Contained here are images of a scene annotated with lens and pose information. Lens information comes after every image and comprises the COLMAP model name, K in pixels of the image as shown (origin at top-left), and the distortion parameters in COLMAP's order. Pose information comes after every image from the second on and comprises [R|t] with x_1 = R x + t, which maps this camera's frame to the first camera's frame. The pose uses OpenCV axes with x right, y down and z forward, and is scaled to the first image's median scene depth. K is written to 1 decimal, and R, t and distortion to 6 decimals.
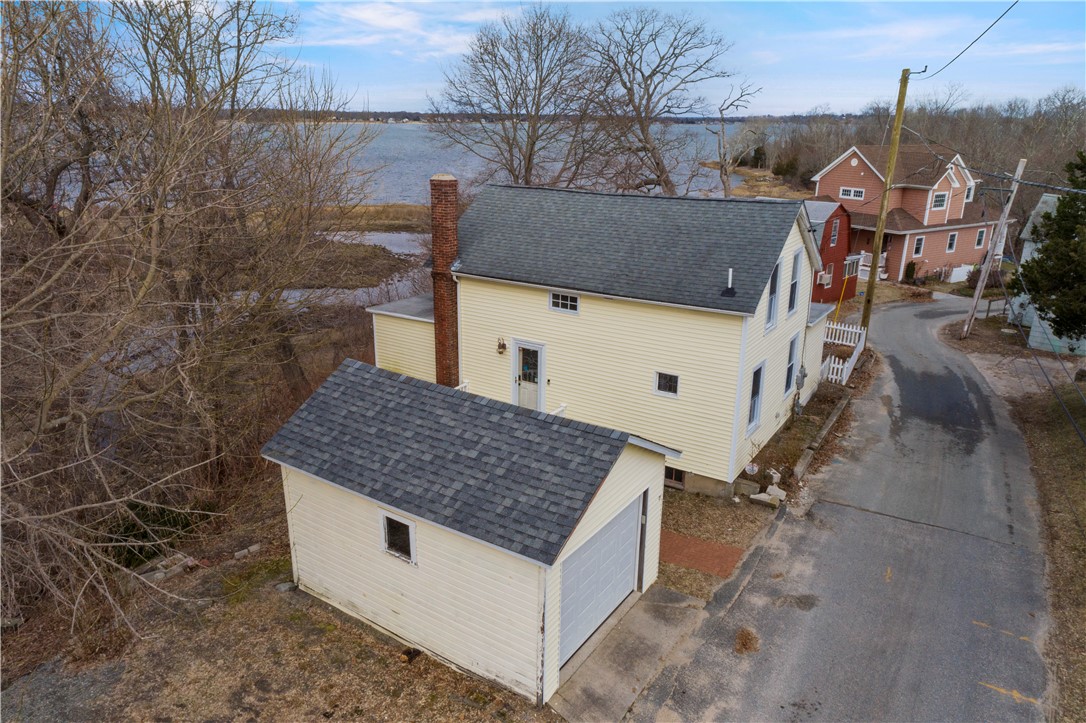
lens RADIAL K [[735.0, 0, 552.7], [0, 735.0, 364.5], [0, 0, 1]] dist [0.005477, 0.003685]
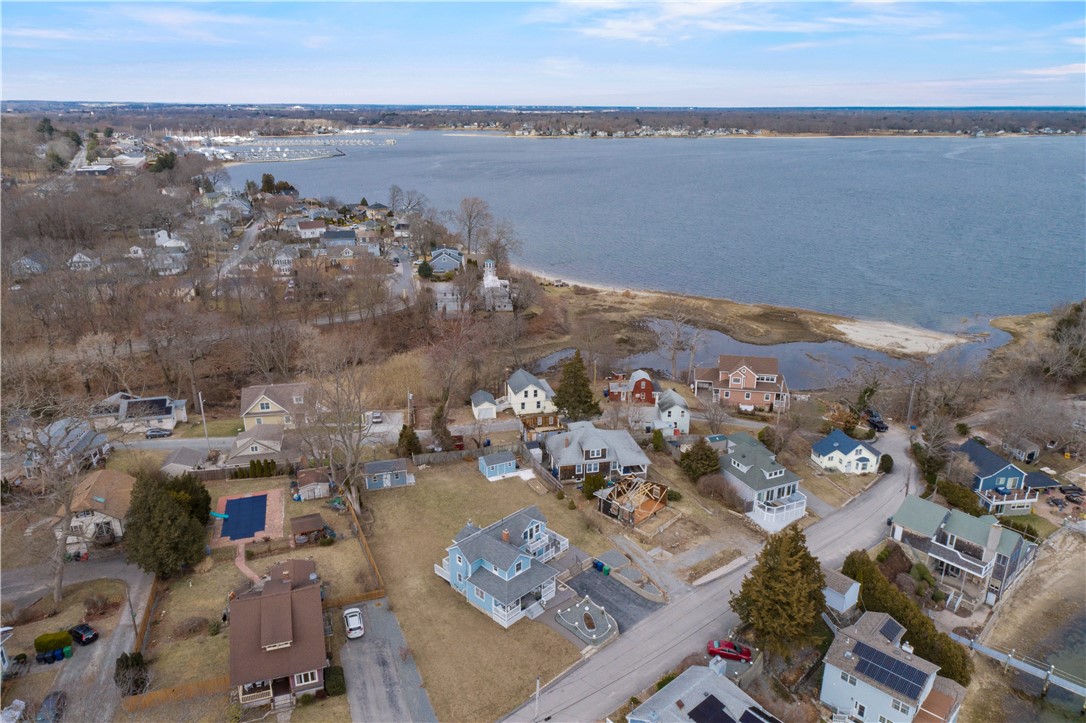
lens RADIAL K [[727.4, 0, 548.6], [0, 727.4, 355.7], [0, 0, 1]] dist [0.001953, 0.007001]
pose [[0.732494, 0.207781, -0.648289, 5.674376], [-0.212064, 0.974545, 0.072739, -1.161122], [0.646901, 0.084198, 0.757912, -5.037629]]
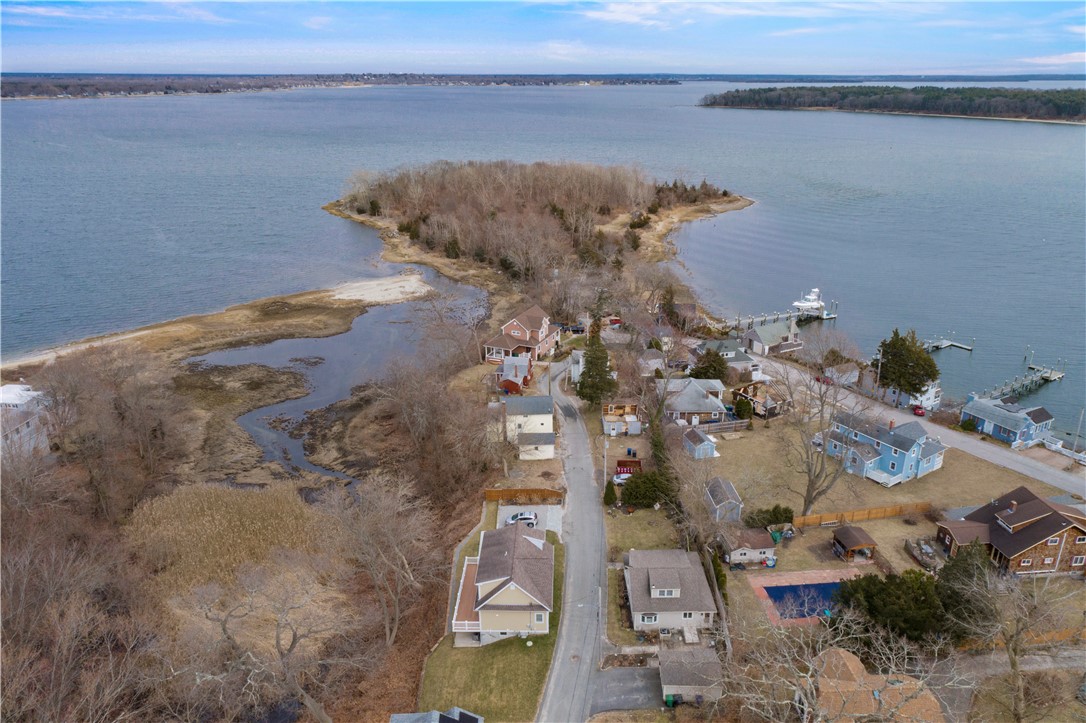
lens RADIAL K [[727.4, 0, 548.6], [0, 727.4, 355.7], [0, 0, 1]] dist [0.001953, 0.007001]
pose [[0.830184, -0.213093, 0.515156, -3.411692], [0.190328, 0.976880, 0.097366, -1.348105], [-0.523994, 0.017217, 0.851548, -5.271280]]
